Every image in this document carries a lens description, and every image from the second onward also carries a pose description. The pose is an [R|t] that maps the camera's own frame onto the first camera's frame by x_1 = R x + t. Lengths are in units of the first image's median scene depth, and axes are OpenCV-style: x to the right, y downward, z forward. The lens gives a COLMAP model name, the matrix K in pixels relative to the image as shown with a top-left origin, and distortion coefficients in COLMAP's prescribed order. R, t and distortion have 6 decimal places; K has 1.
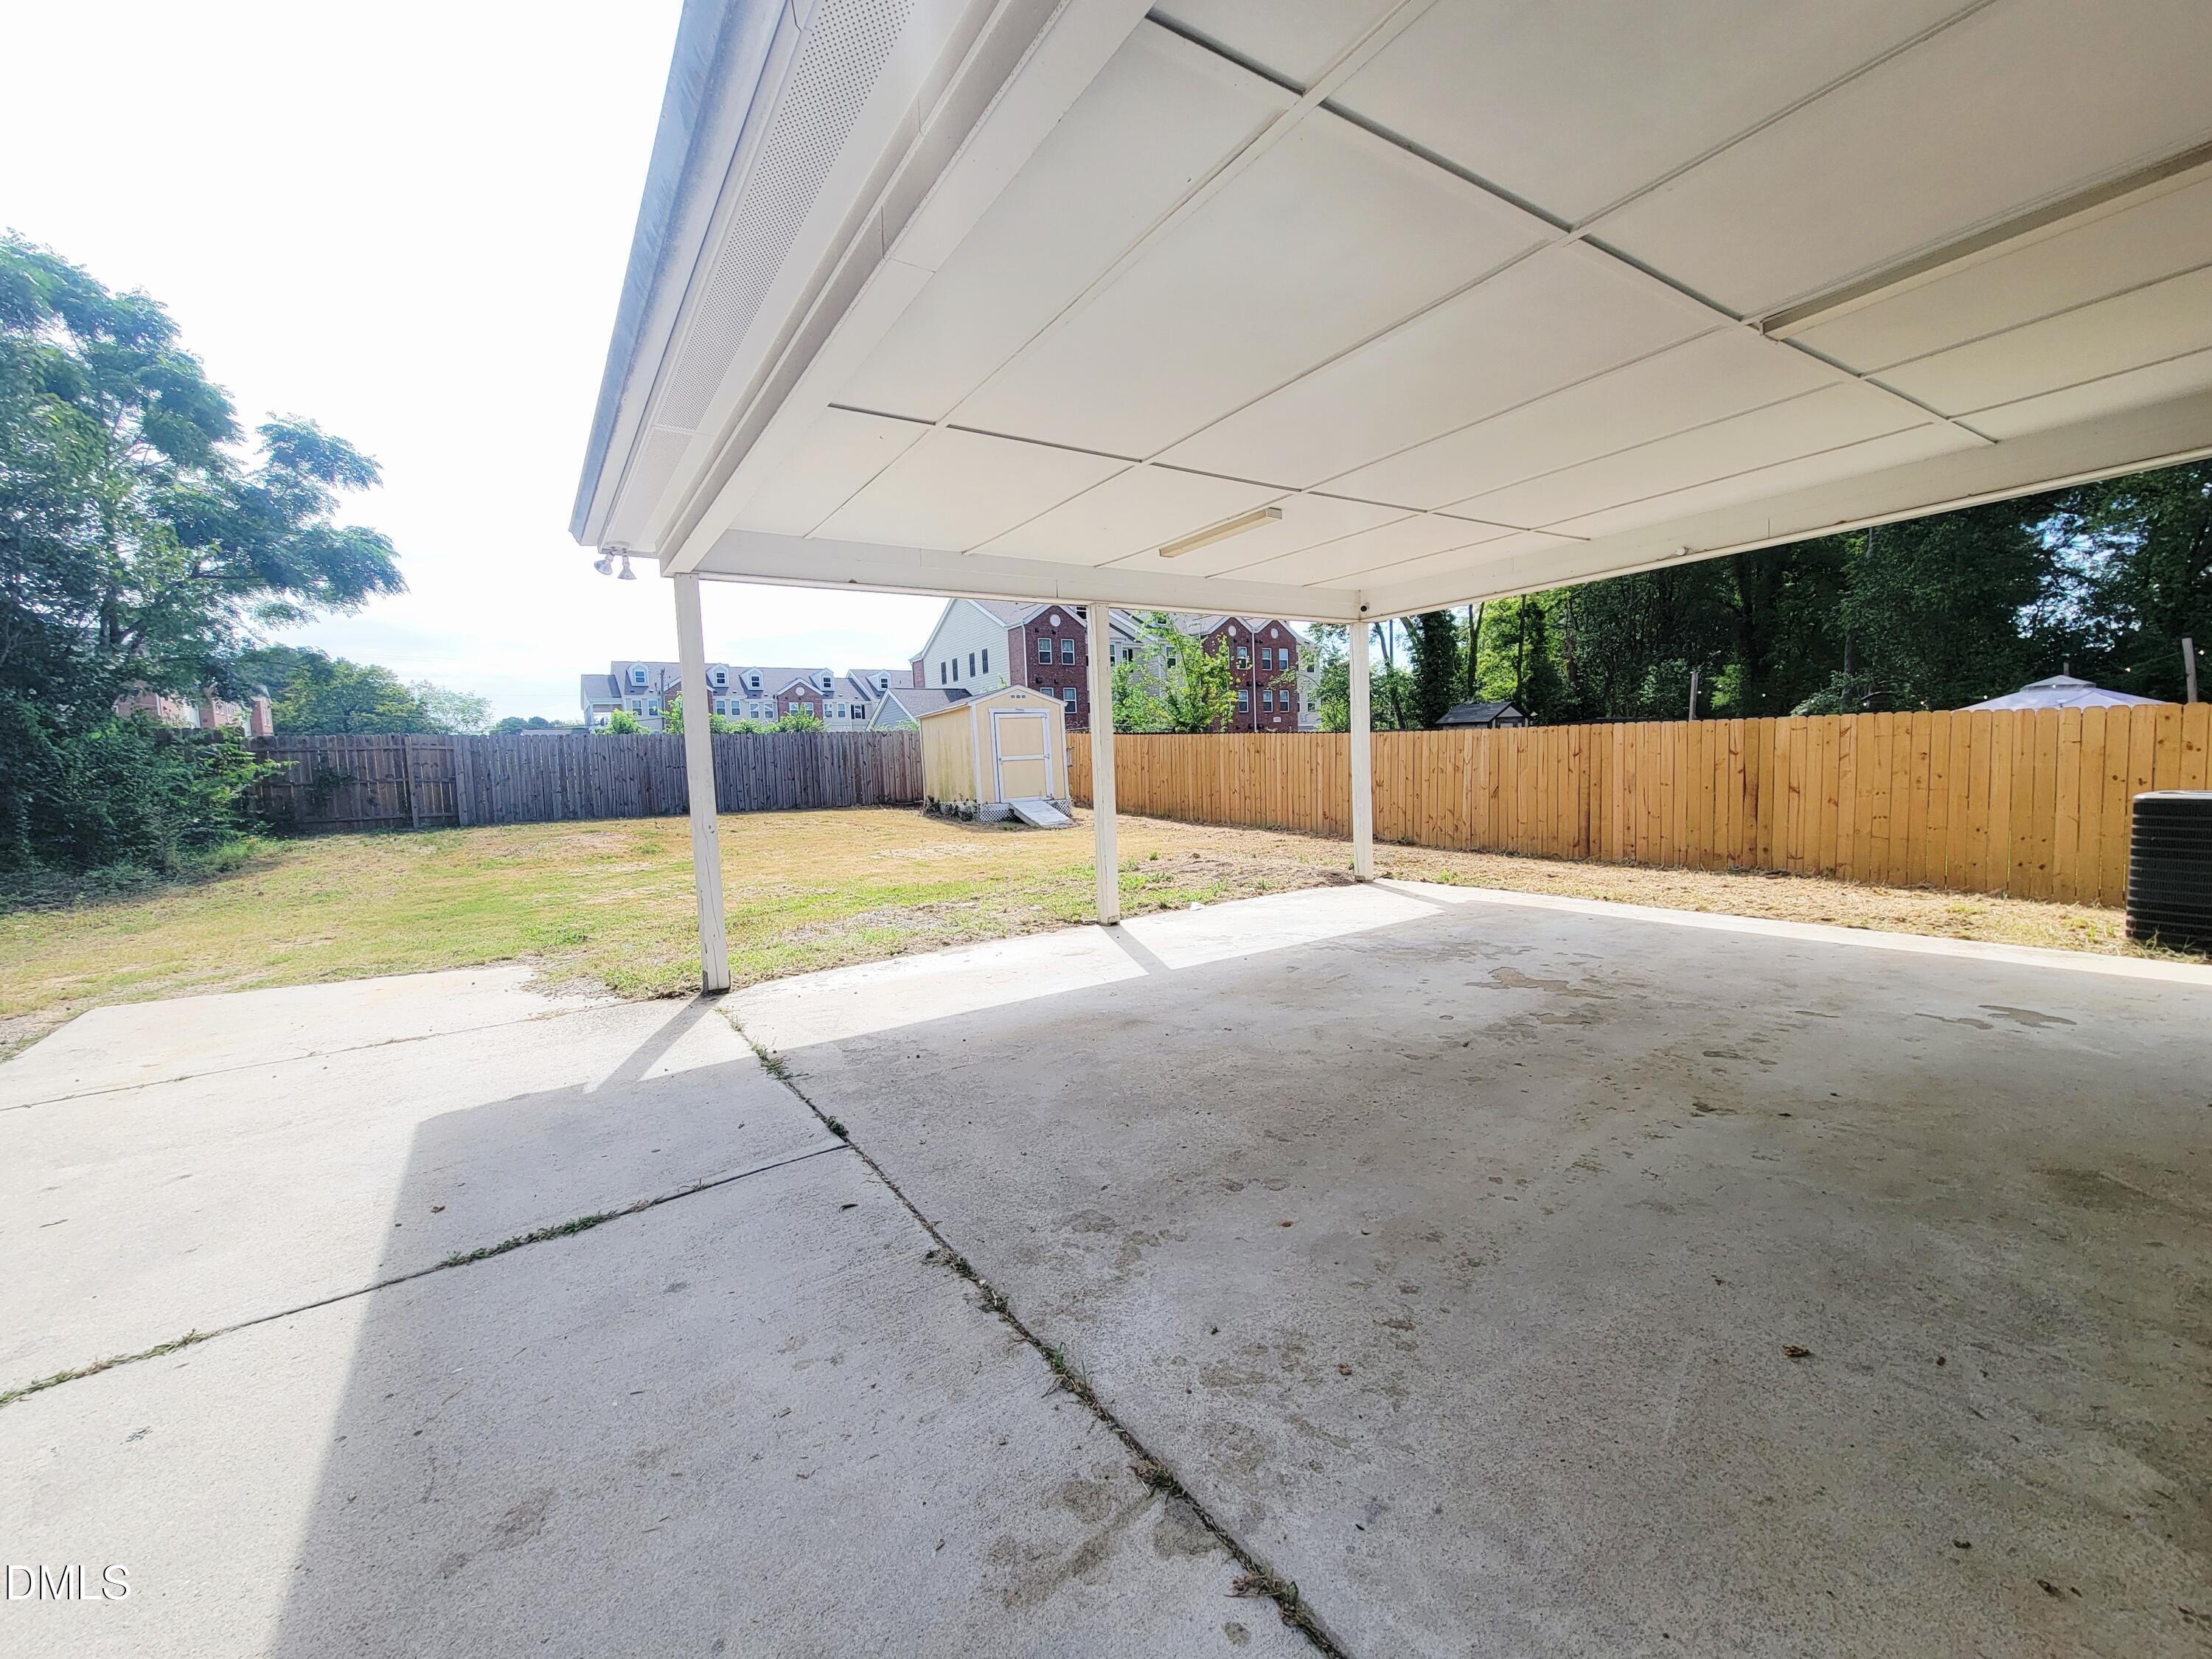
lens RADIAL K [[900.0, 0, 1092.6], [0, 900.0, 830.3], [0, 0, 1]] dist [0.004623, -0.004309]
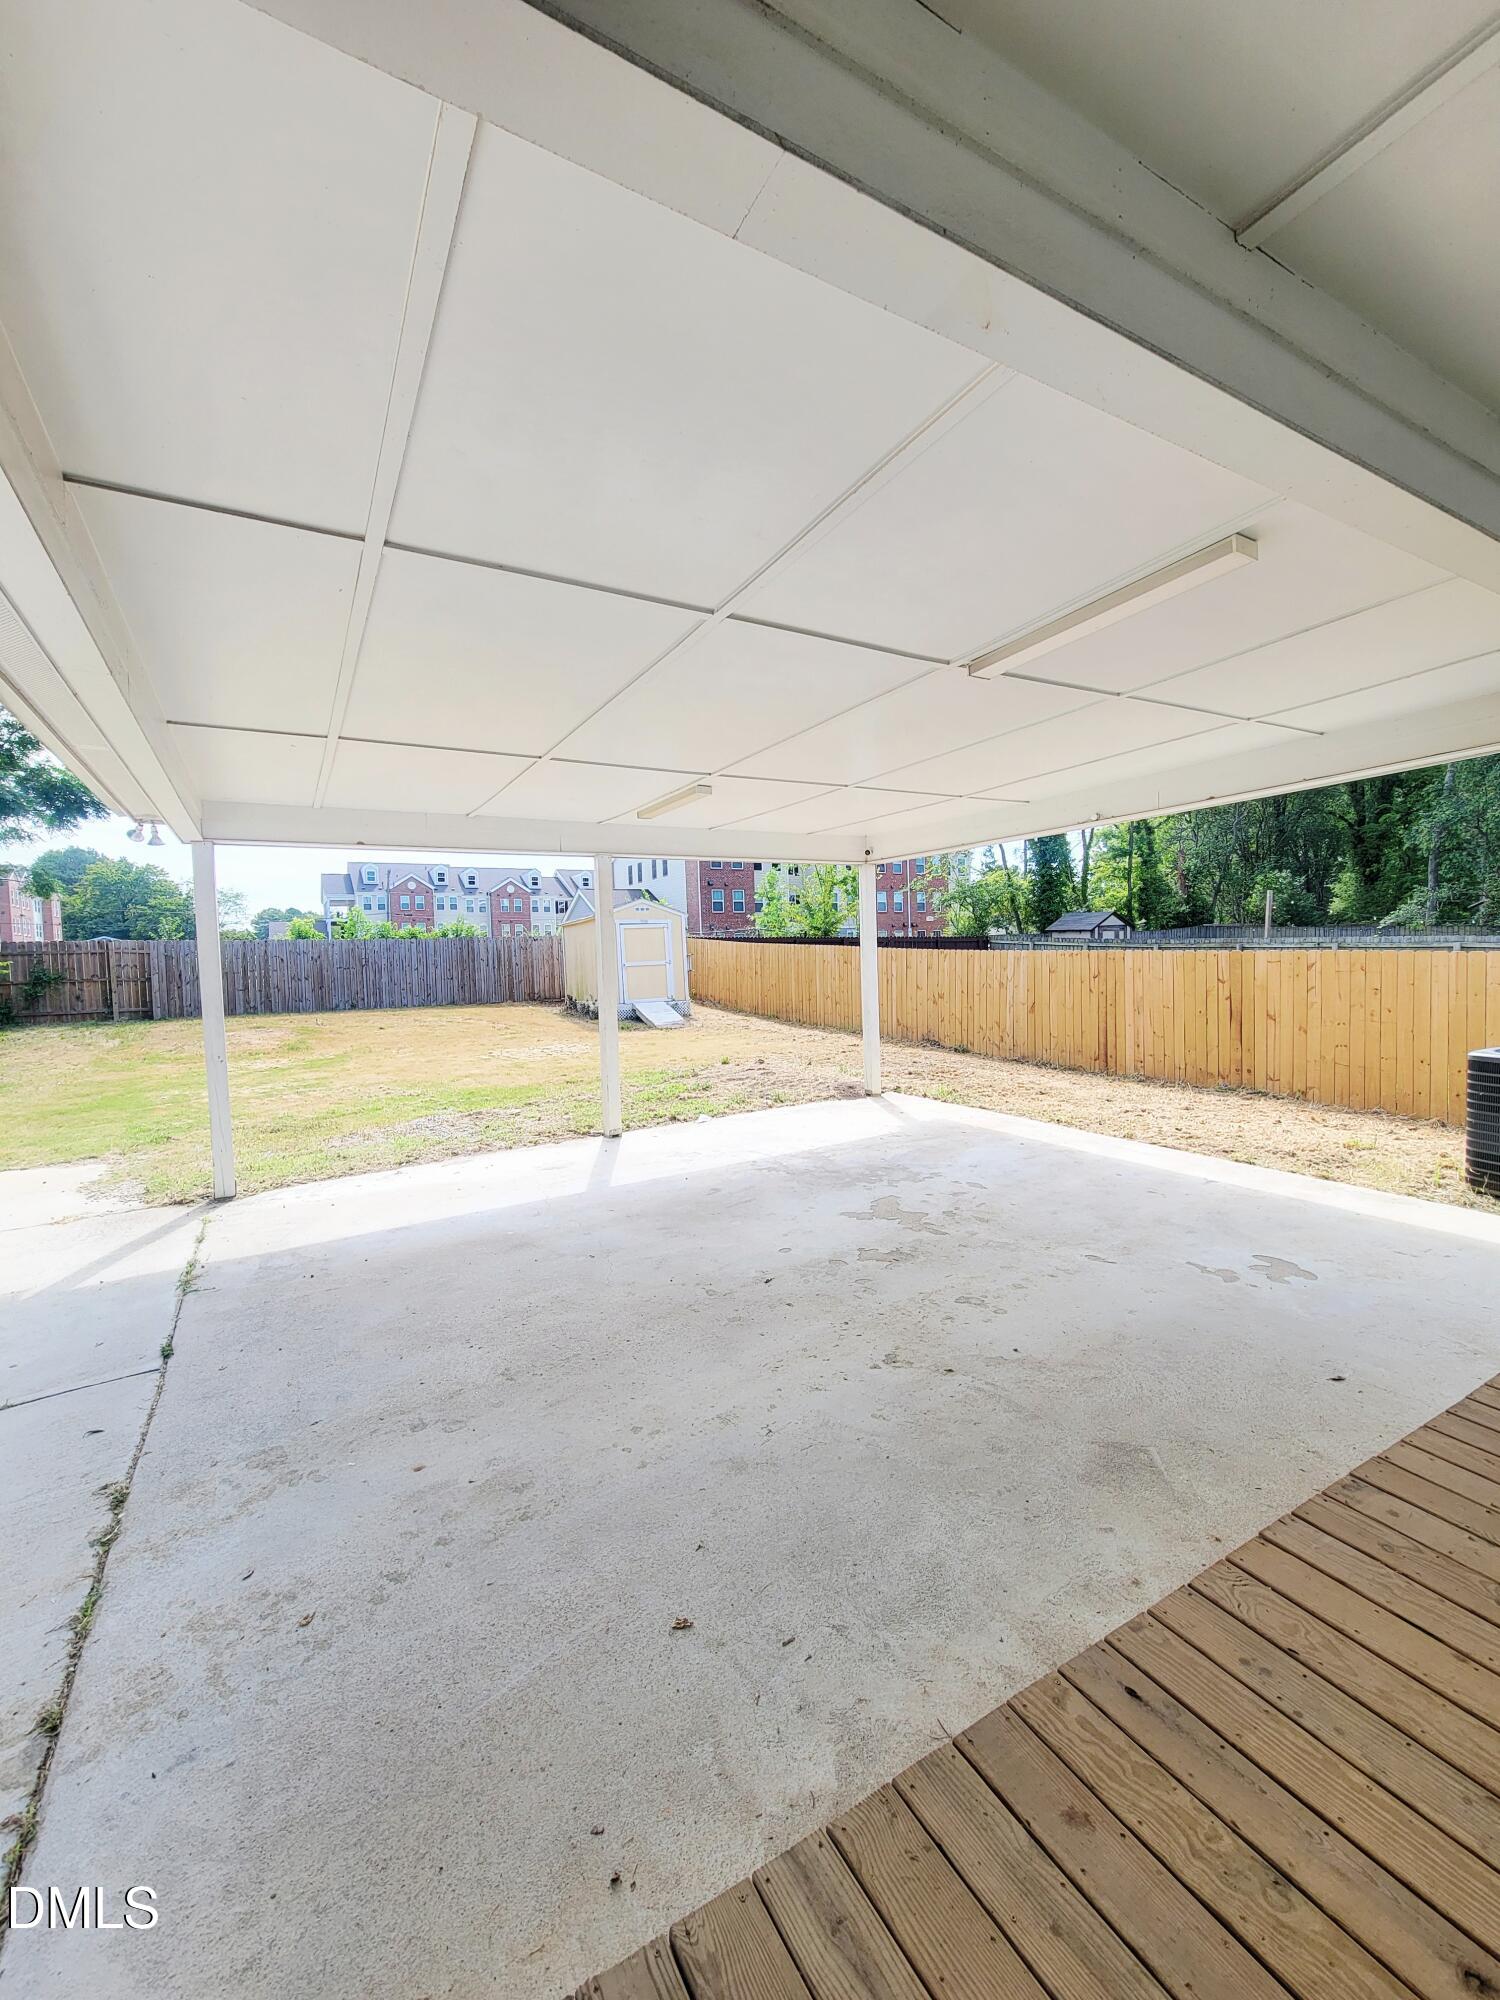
lens RADIAL K [[813.7, 0, 753.7], [0, 813.7, 992.8], [0, 0, 1]] dist [0.004623, -0.004309]
pose [[0.998958, 0.011118, -0.044265, 0.185599], [-0.012091, 0.999690, -0.021773, -0.043113], [0.044009, 0.022285, 0.998783, -0.012565]]
